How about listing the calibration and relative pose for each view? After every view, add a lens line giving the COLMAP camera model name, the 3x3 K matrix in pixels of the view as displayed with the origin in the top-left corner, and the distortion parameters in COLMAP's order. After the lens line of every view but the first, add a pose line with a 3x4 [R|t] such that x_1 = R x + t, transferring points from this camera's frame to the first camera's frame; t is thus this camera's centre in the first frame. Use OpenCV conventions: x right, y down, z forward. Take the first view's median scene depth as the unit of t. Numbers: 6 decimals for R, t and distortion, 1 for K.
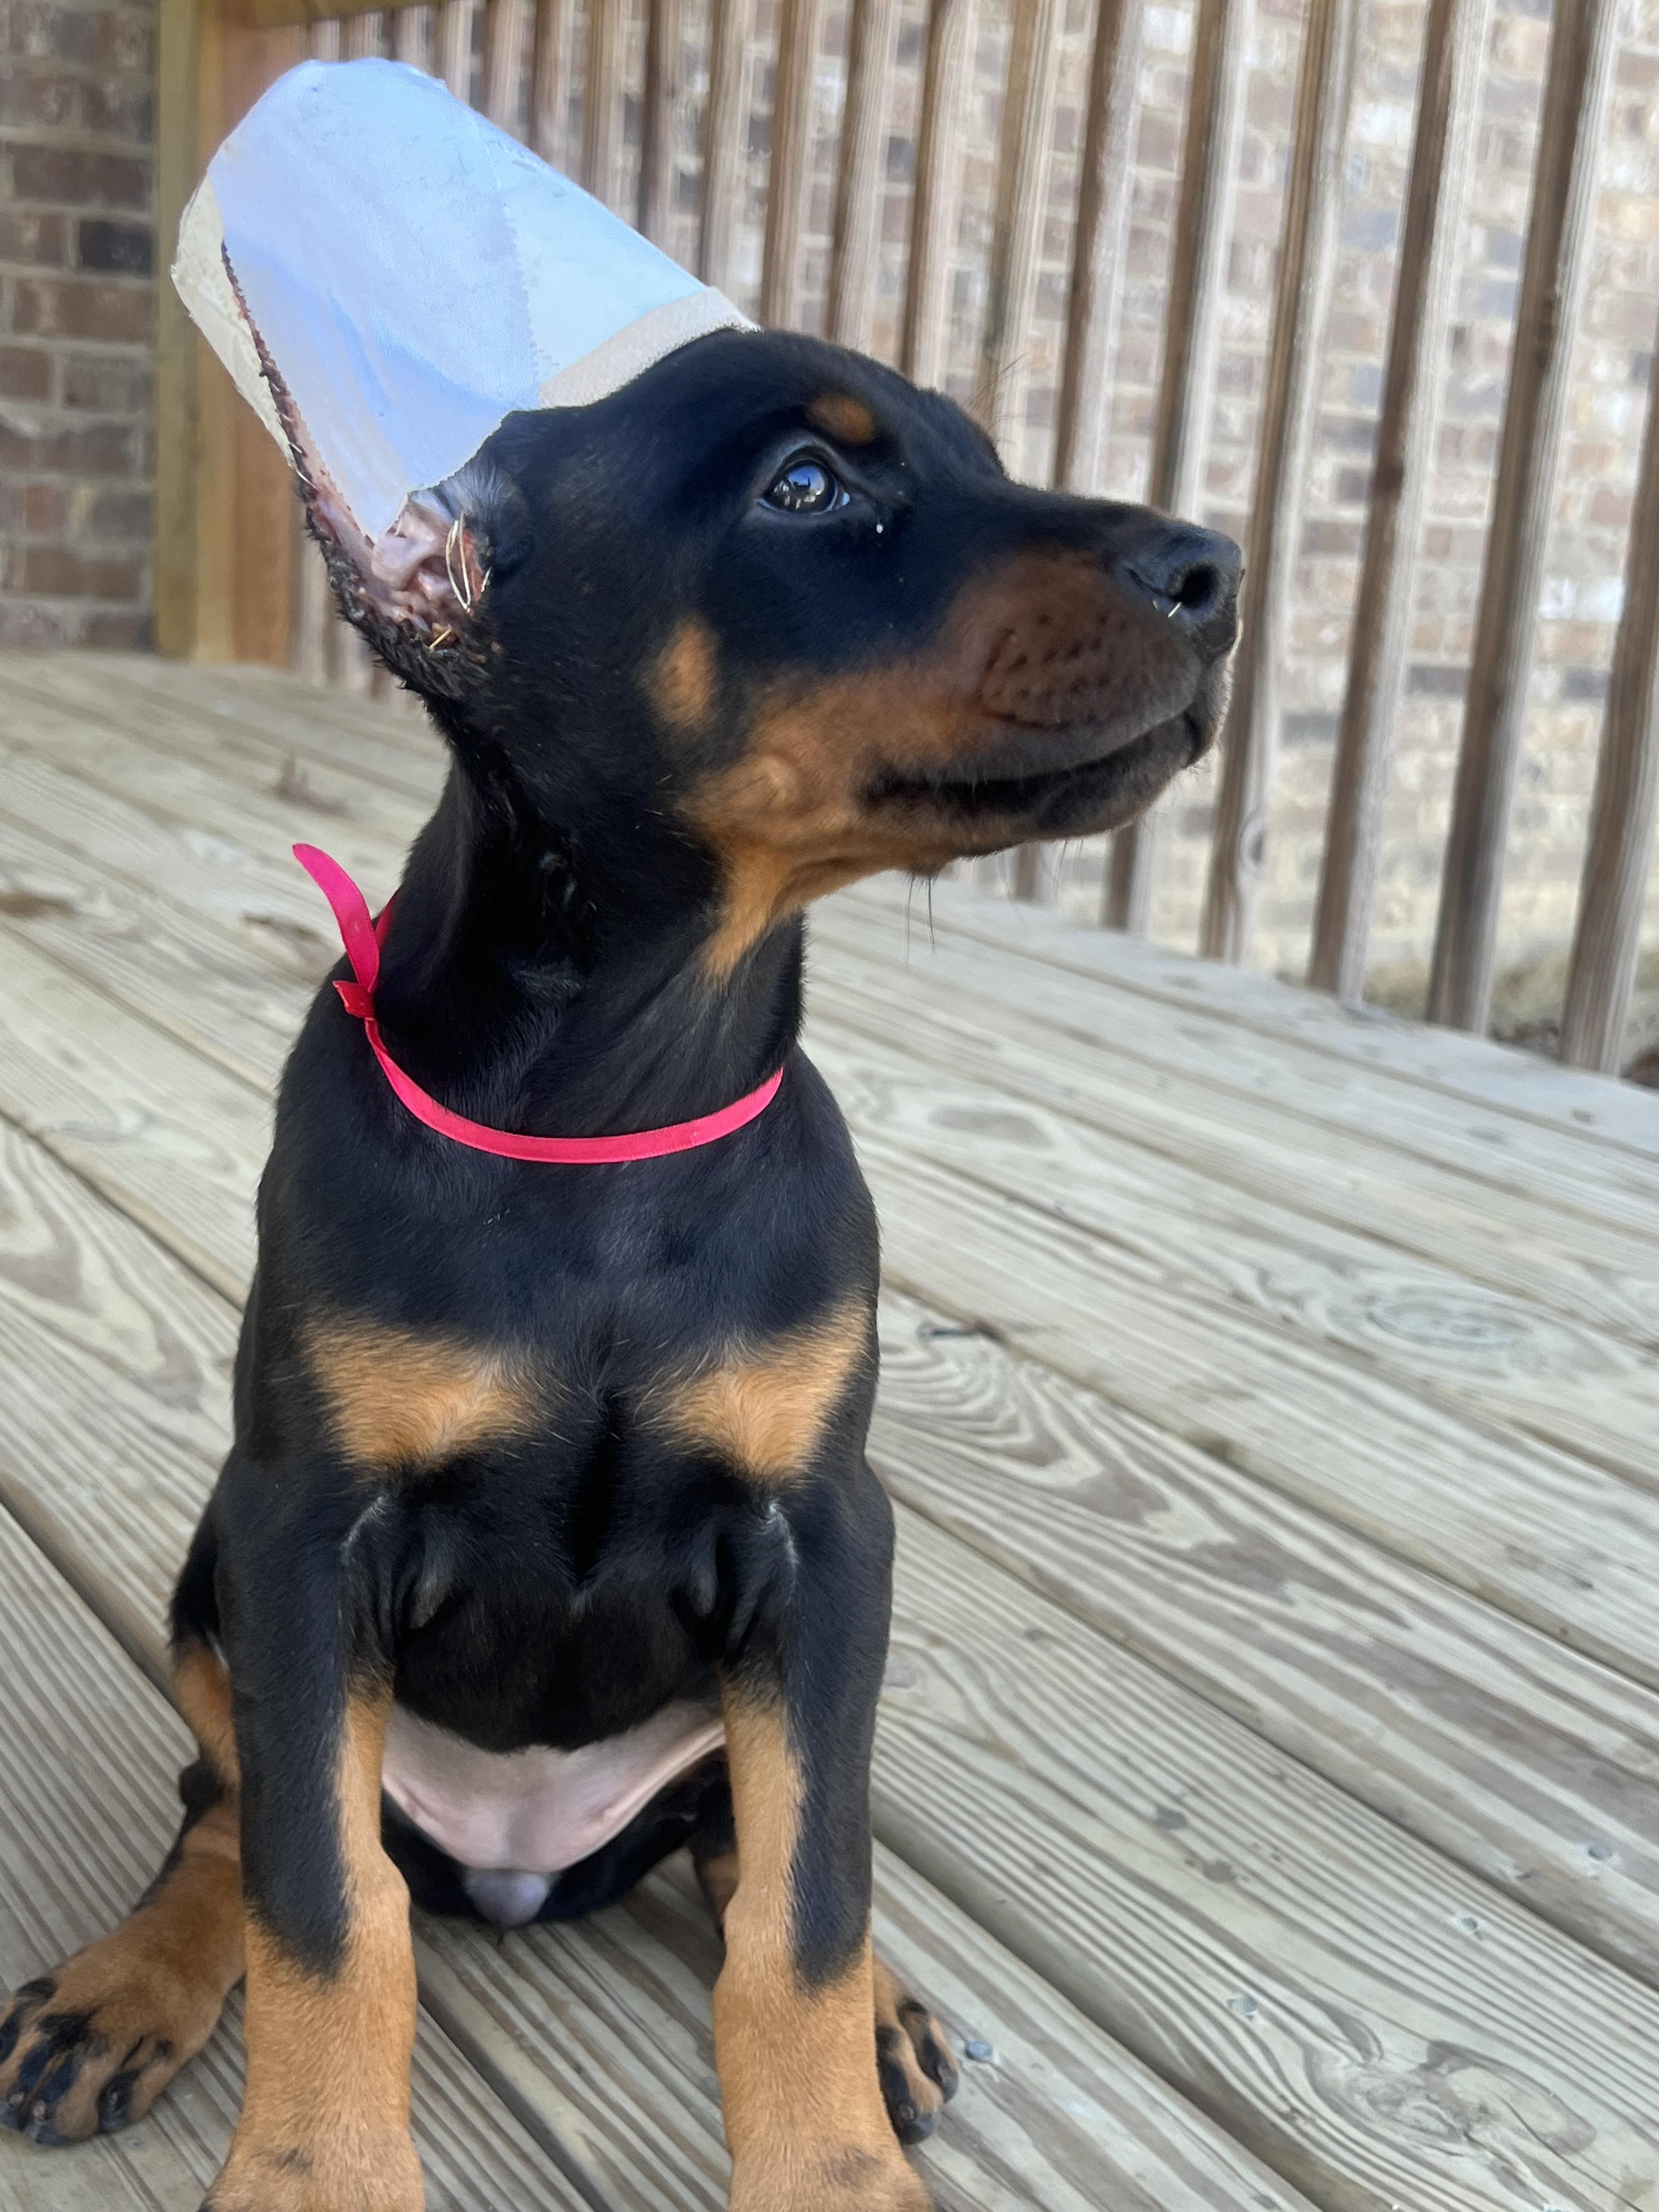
lens RADIAL K [[2993.4, 0, 829.5], [0, 2993.4, 1106.0], [0, 0, 1]] dist [0.198340, -0.560596]
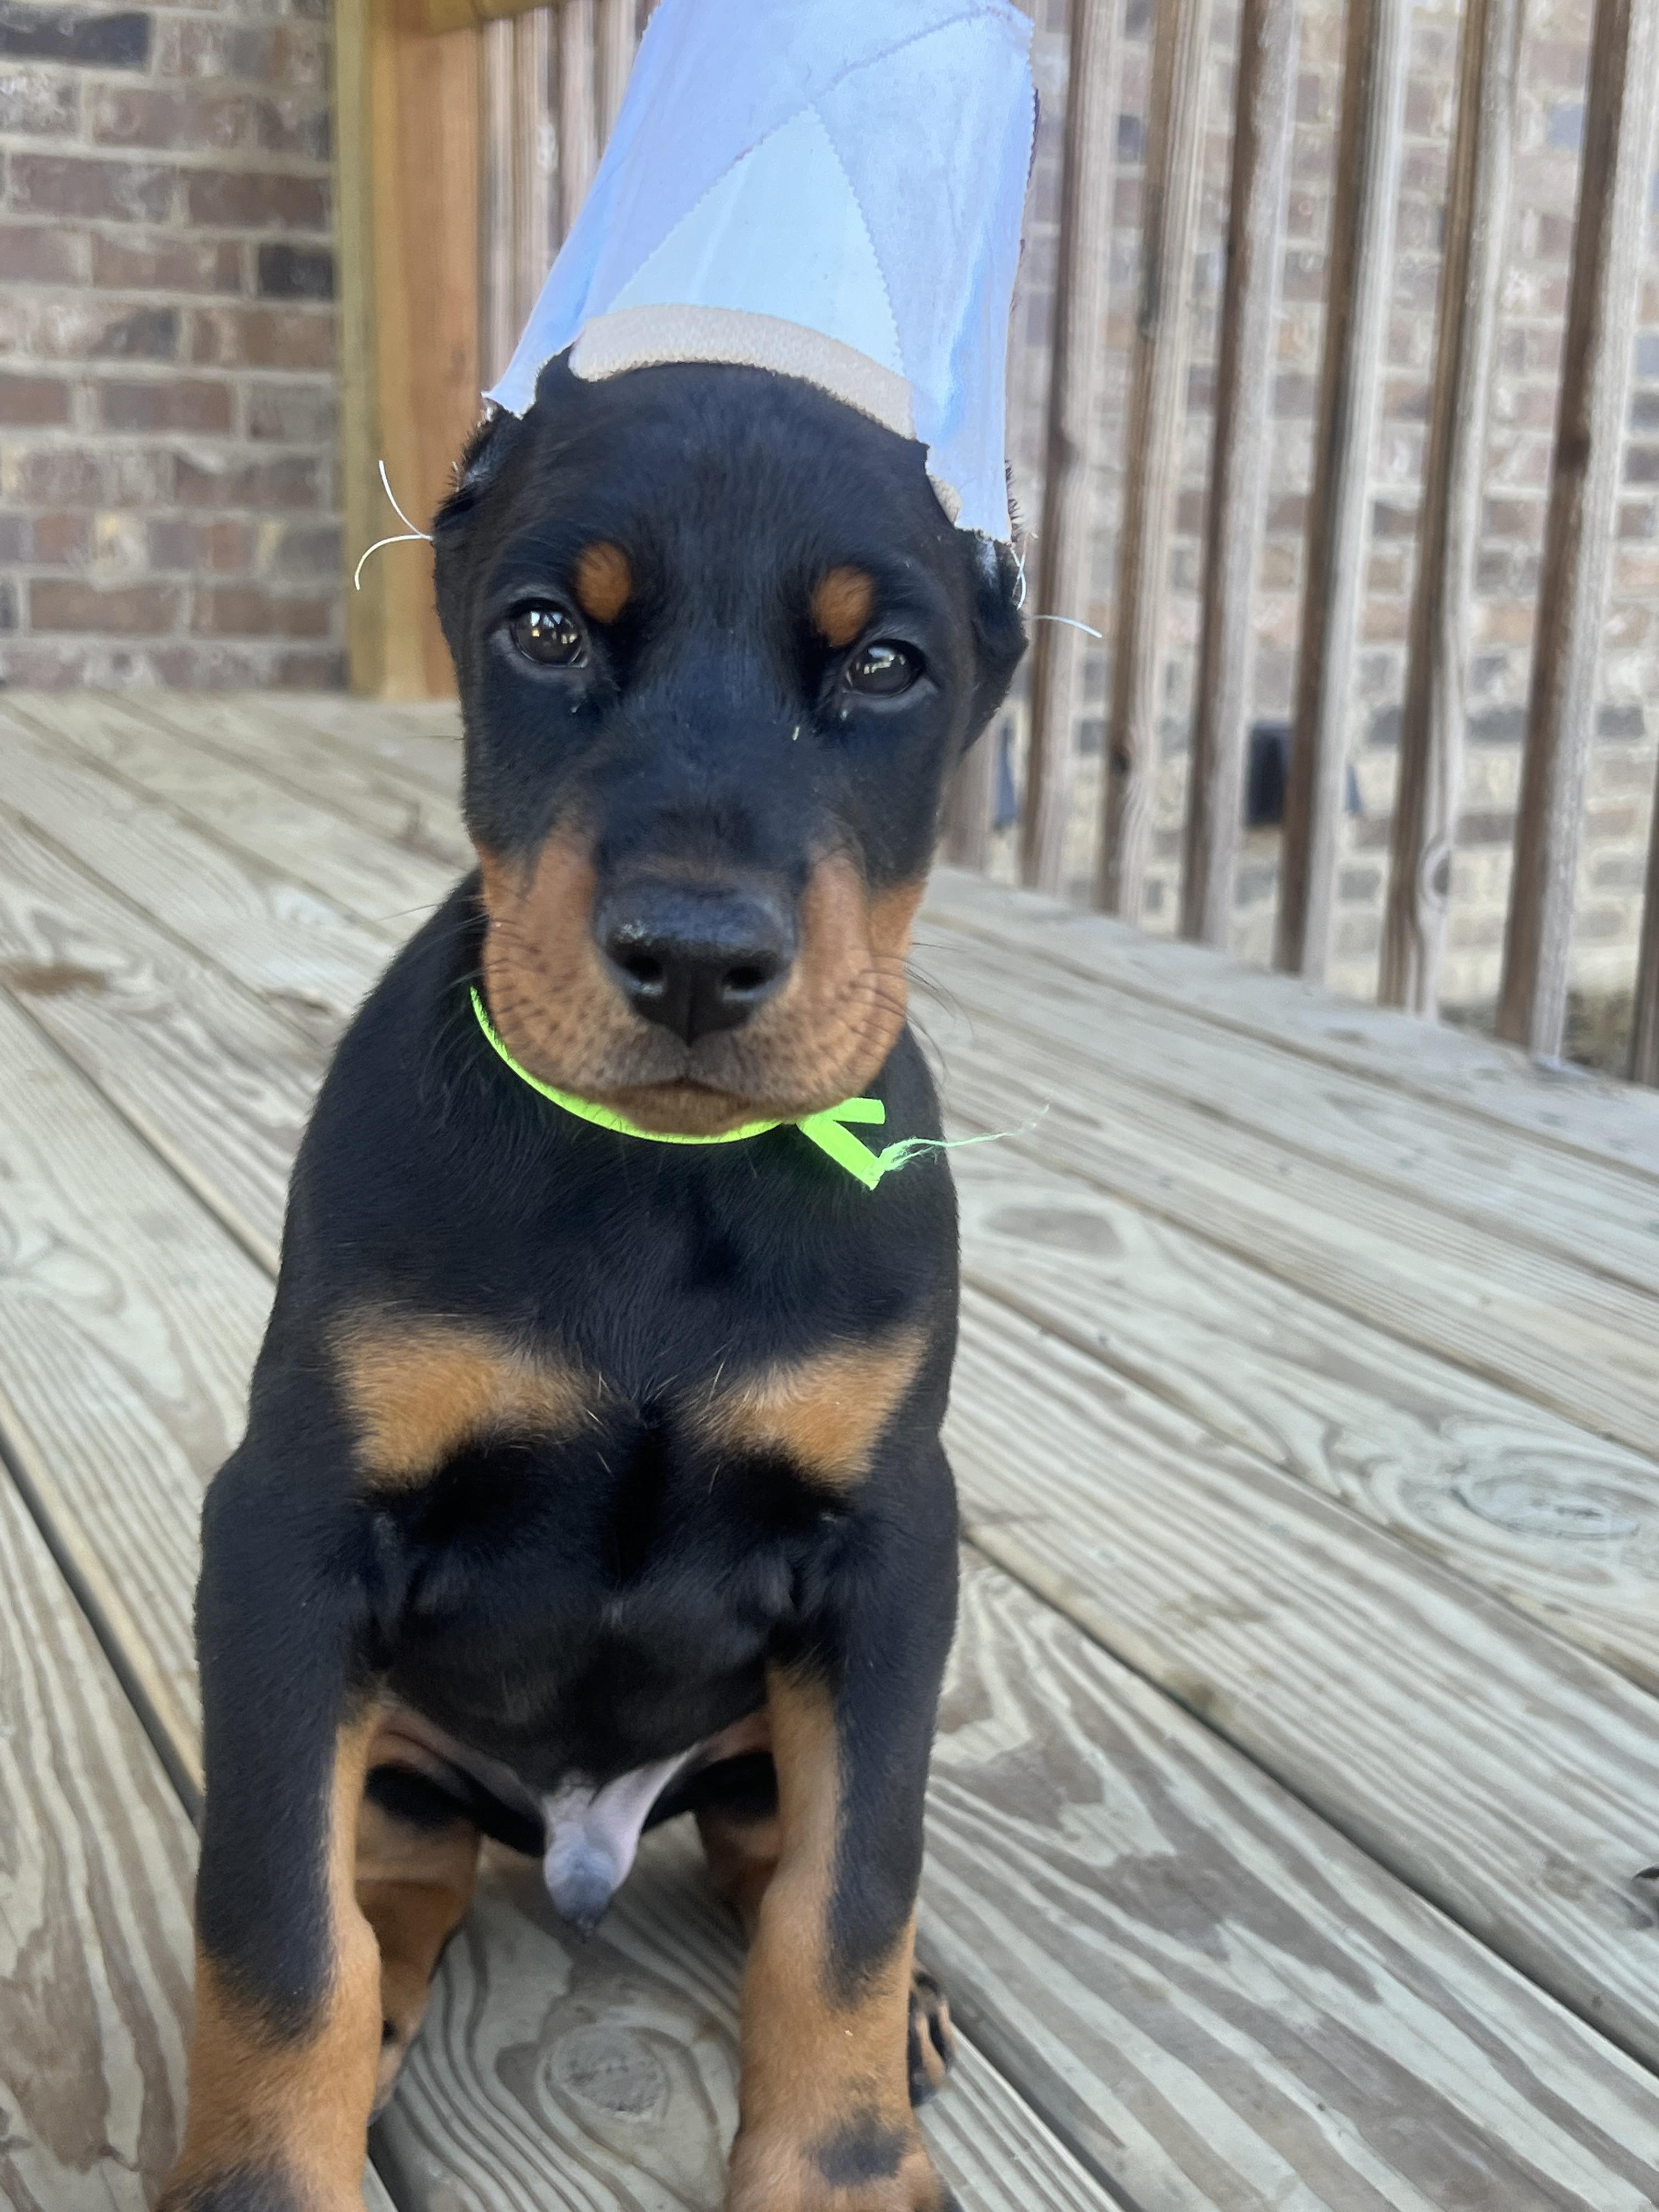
lens RADIAL K [[2994.4, 0, 829.5], [0, 2994.4, 1106.0], [0, 0, 1]] dist [0.204090, -0.663268]
pose [[0.993449, -0.016662, -0.113051, 0.081869], [0.016257, 0.999858, -0.004495, -0.024131], [0.113110, 0.002628, 0.993579, 0.140761]]
